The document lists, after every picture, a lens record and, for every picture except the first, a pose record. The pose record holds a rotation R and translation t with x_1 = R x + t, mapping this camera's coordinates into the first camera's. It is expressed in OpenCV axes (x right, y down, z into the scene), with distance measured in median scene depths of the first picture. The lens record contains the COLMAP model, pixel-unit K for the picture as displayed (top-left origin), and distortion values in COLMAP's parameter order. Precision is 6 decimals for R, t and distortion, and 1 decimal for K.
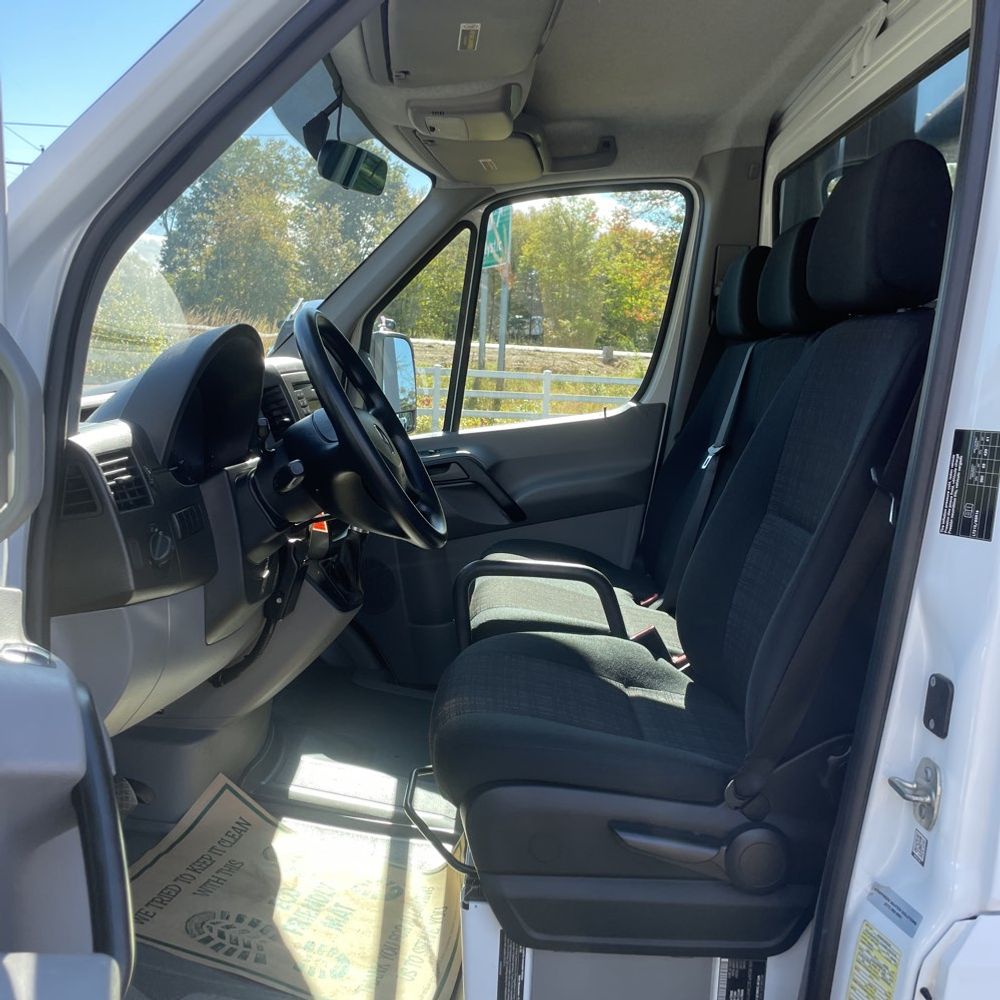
lens RADIAL K [[996.4, 0, 493.1], [0, 996.4, 478.0], [0, 0, 1]] dist [0.093447, -0.103199]
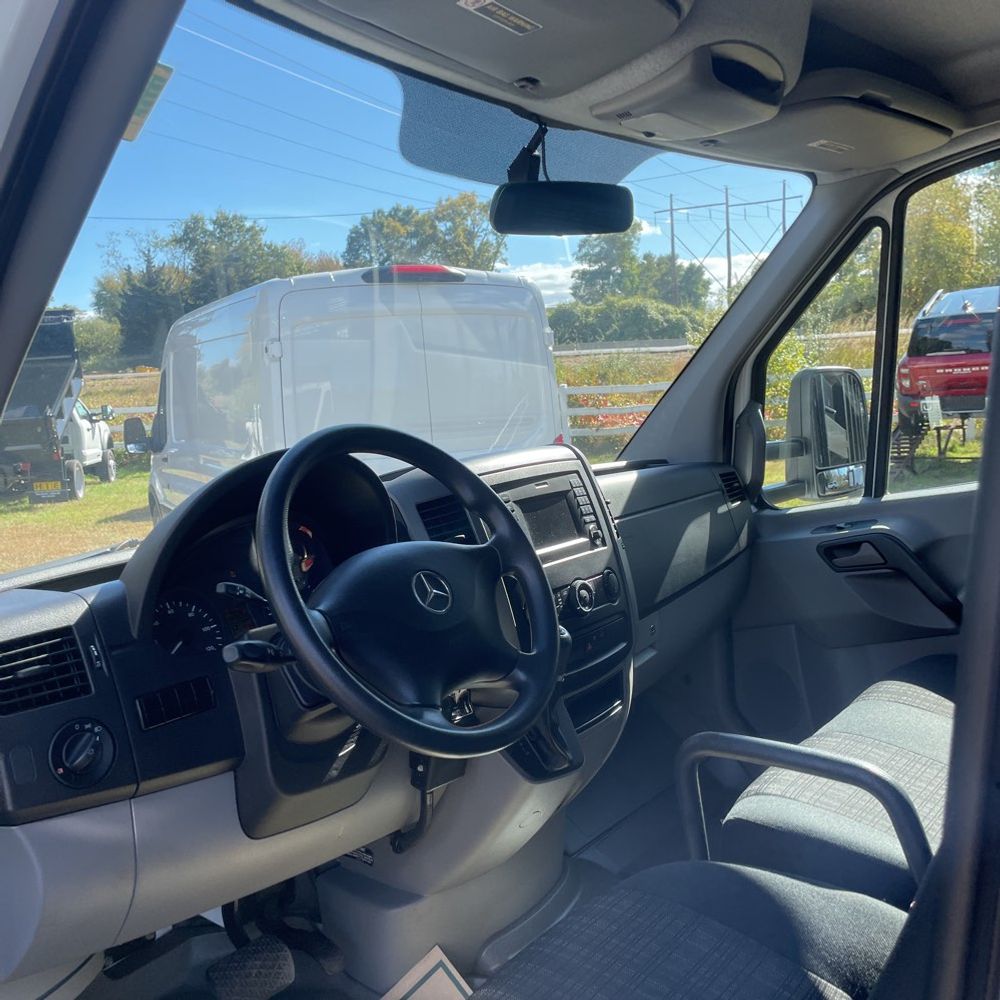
lens RADIAL K [[996.4, 0, 493.1], [0, 996.4, 478.0], [0, 0, 1]] dist [0.093447, -0.103199]
pose [[0.790958, -0.034618, -0.610890, 0.201582], [0.029189, 0.999396, -0.018842, -0.057038], [0.611174, -0.002928, 0.791491, 0.232177]]
